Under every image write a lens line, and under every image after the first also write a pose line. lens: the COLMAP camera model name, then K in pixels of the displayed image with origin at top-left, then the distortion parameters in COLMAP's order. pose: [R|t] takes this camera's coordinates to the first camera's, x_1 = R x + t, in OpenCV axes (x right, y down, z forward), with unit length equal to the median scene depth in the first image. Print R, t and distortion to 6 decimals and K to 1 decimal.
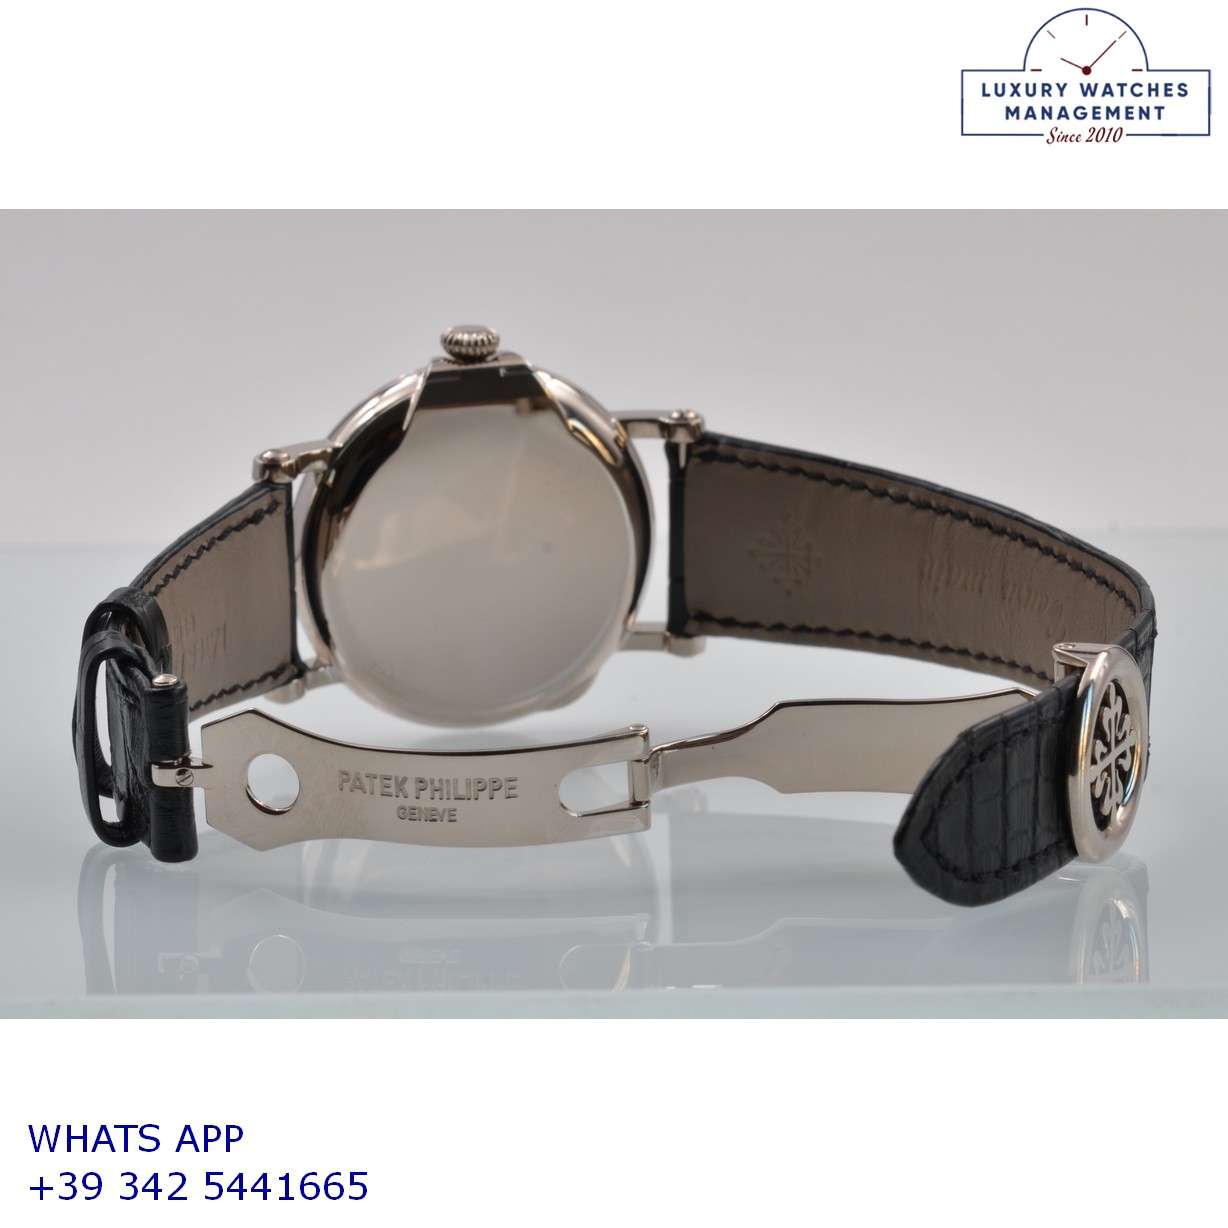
lens RADIAL K [[3142.8, 0, 614.0], [0, 3142.8, 614.0], [0, 0, 1]] dist [0.030893, 0.556914]
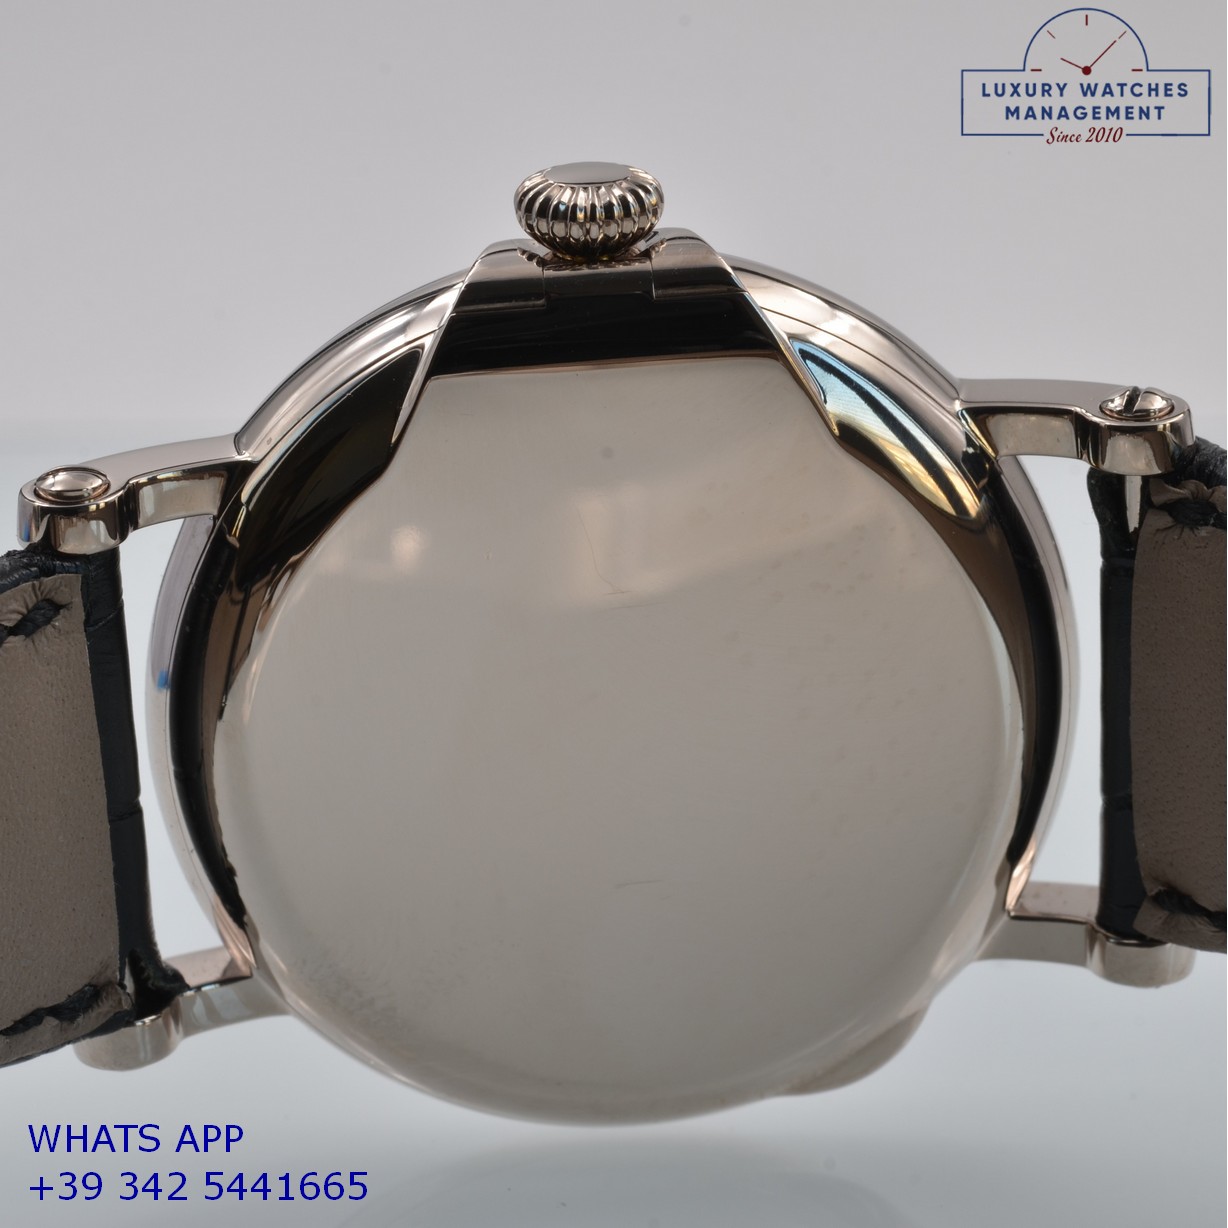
lens RADIAL K [[3142.8, 0, 614.0], [0, 3142.8, 614.0], [0, 0, 1]] dist [0.030893, 0.556914]
pose [[0.960444, 0.053890, -0.273208, 0.068188], [-0.035009, 0.996679, 0.073522, -0.063489], [0.276262, -0.061049, 0.959141, 0.607417]]
